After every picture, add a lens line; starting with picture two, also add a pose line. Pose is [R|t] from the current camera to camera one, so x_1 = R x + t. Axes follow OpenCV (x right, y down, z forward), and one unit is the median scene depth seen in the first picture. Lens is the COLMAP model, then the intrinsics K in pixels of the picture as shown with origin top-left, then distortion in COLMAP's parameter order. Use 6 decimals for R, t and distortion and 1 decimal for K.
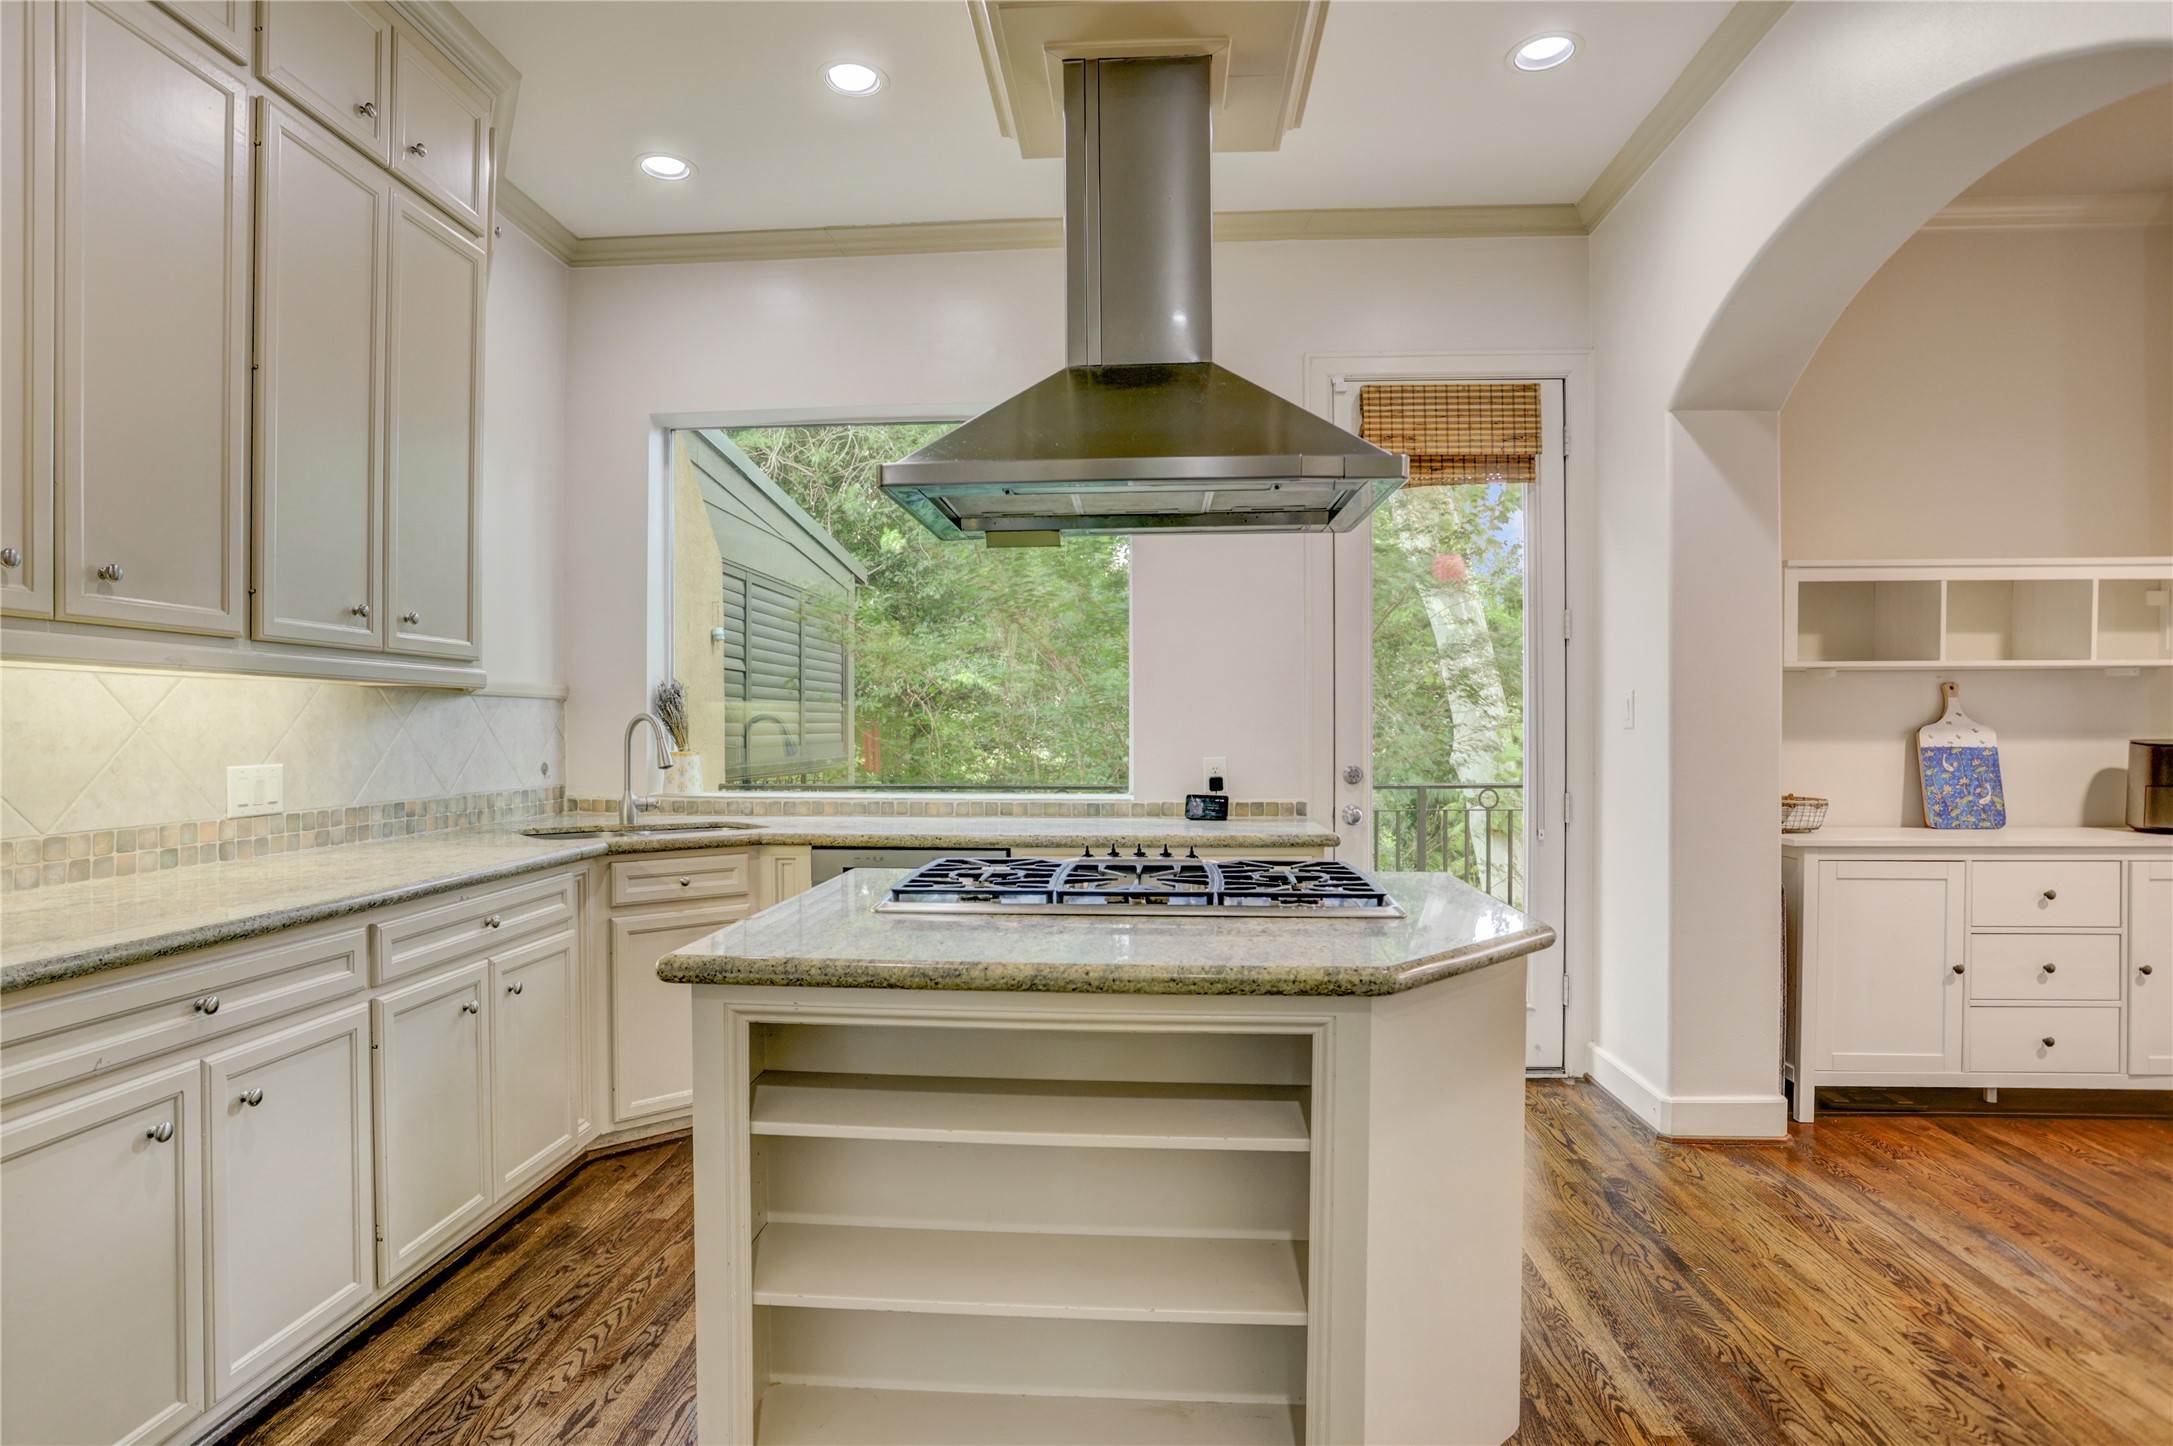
lens RADIAL K [[1162.9, 0, 1085.8], [0, 1162.9, 731.7], [0, 0, 1]] dist [0.003364, 0.001405]
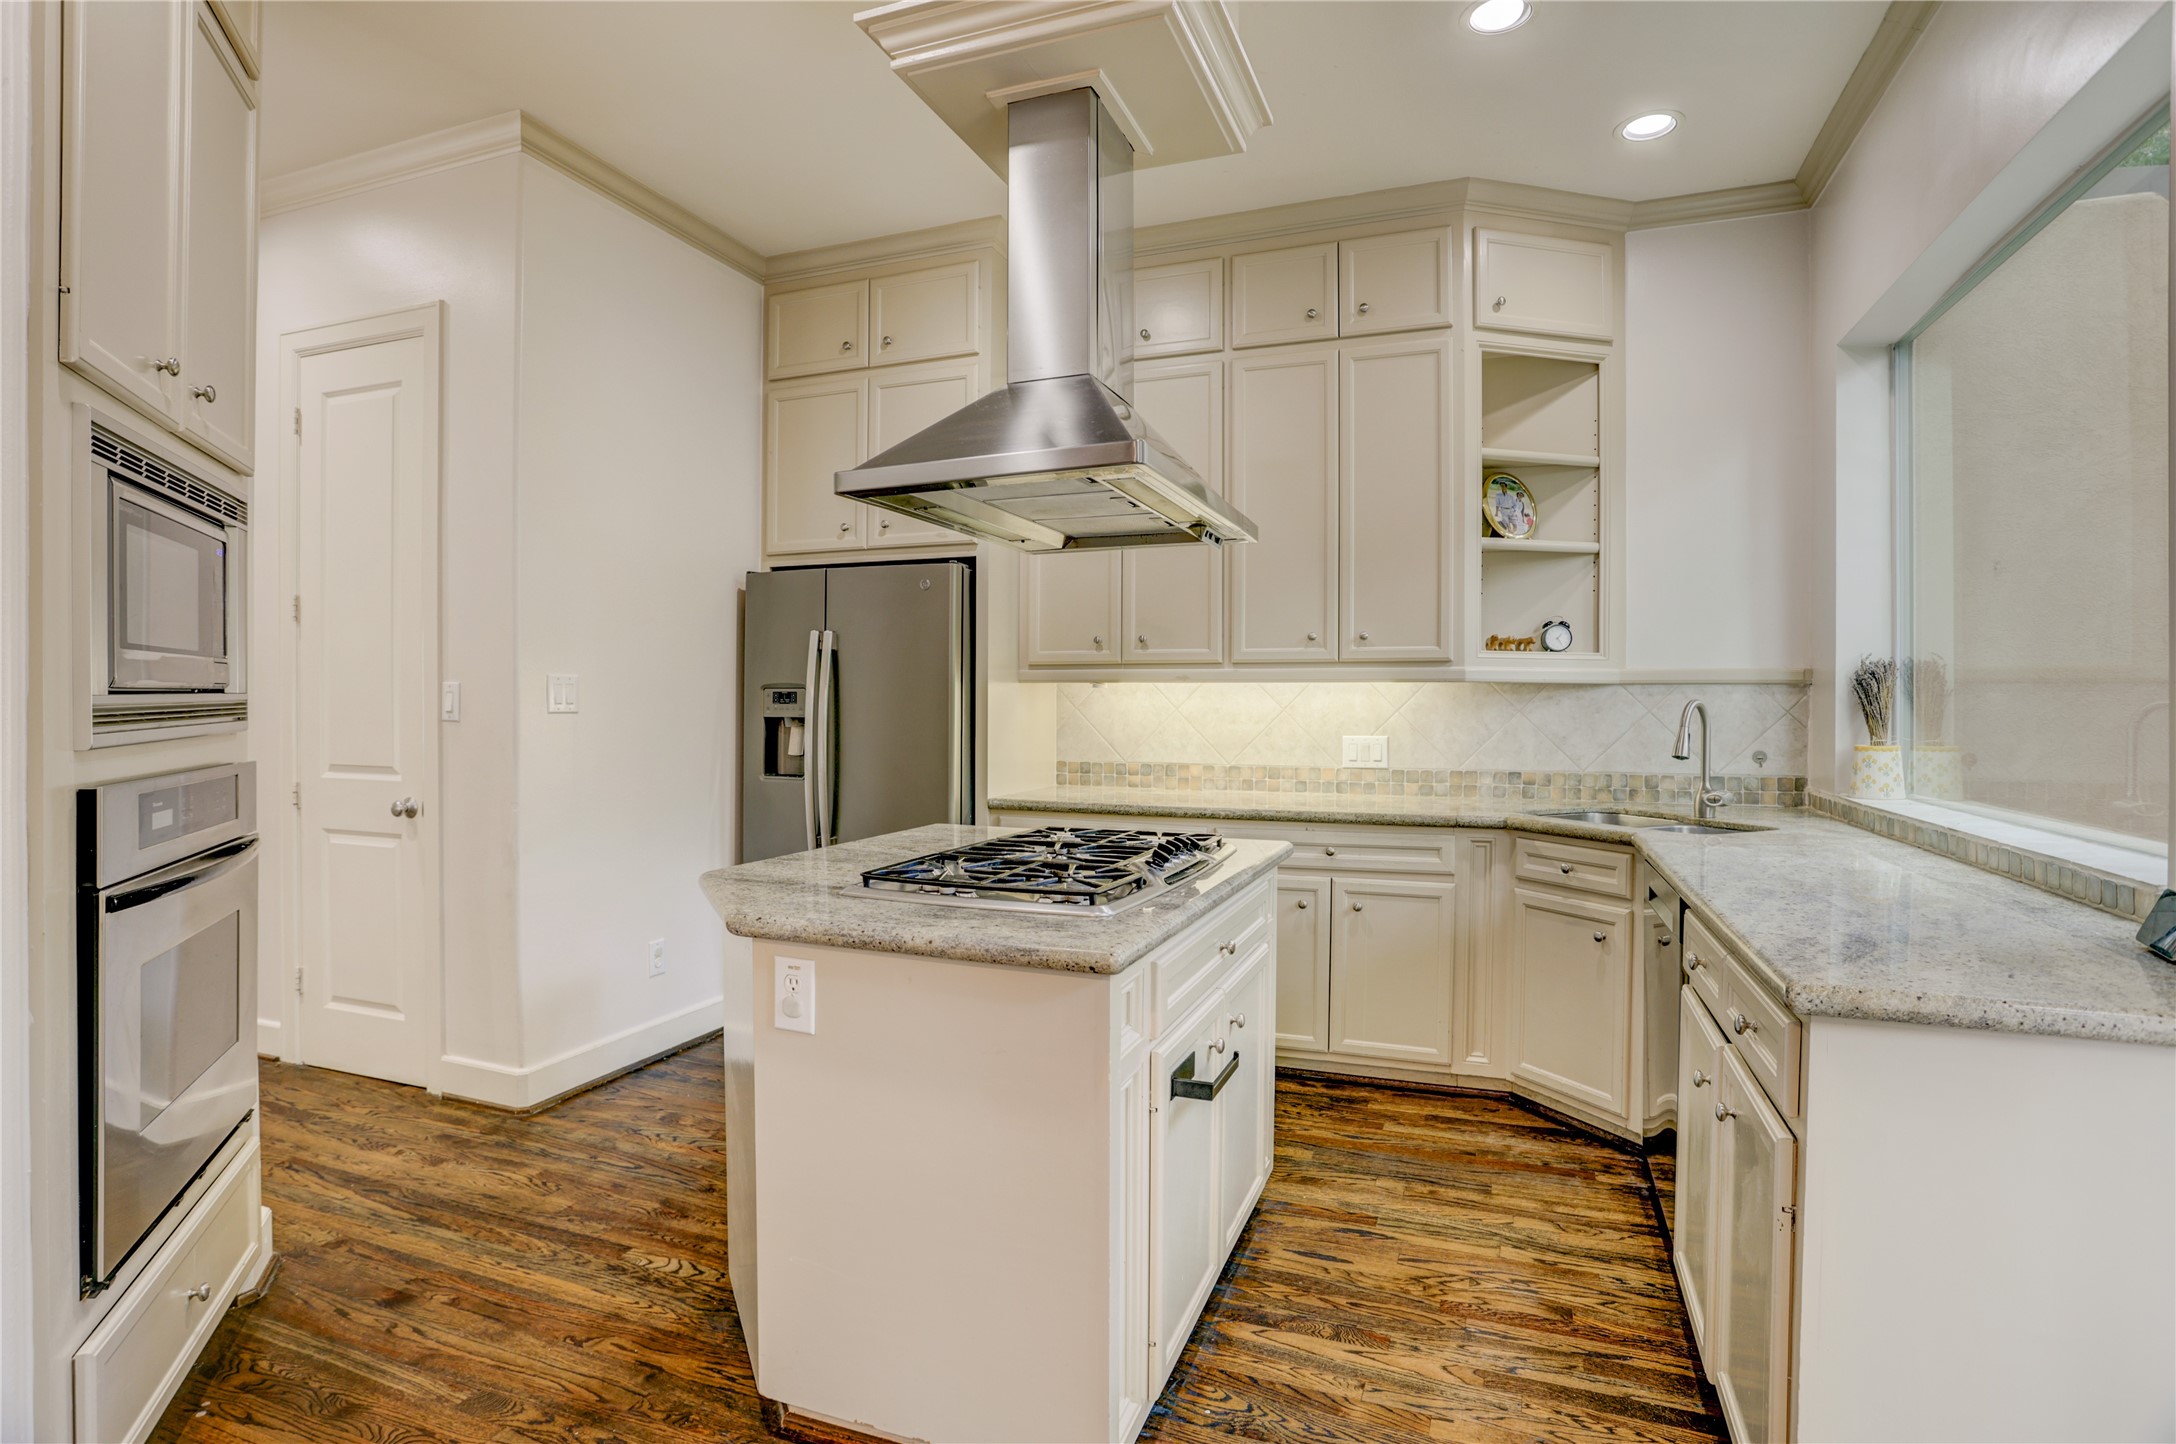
lens RADIAL K [[1164.5, 0, 1088.7], [0, 1164.5, 707.2], [0, 0, 1]] dist [0.003364, 0.001405]
pose [[-0.275075, 0.004493, -0.961412, 0.906578], [-0.006847, 0.999955, 0.006632, -0.017996], [0.961398, 0.008407, -0.275032, 1.085594]]
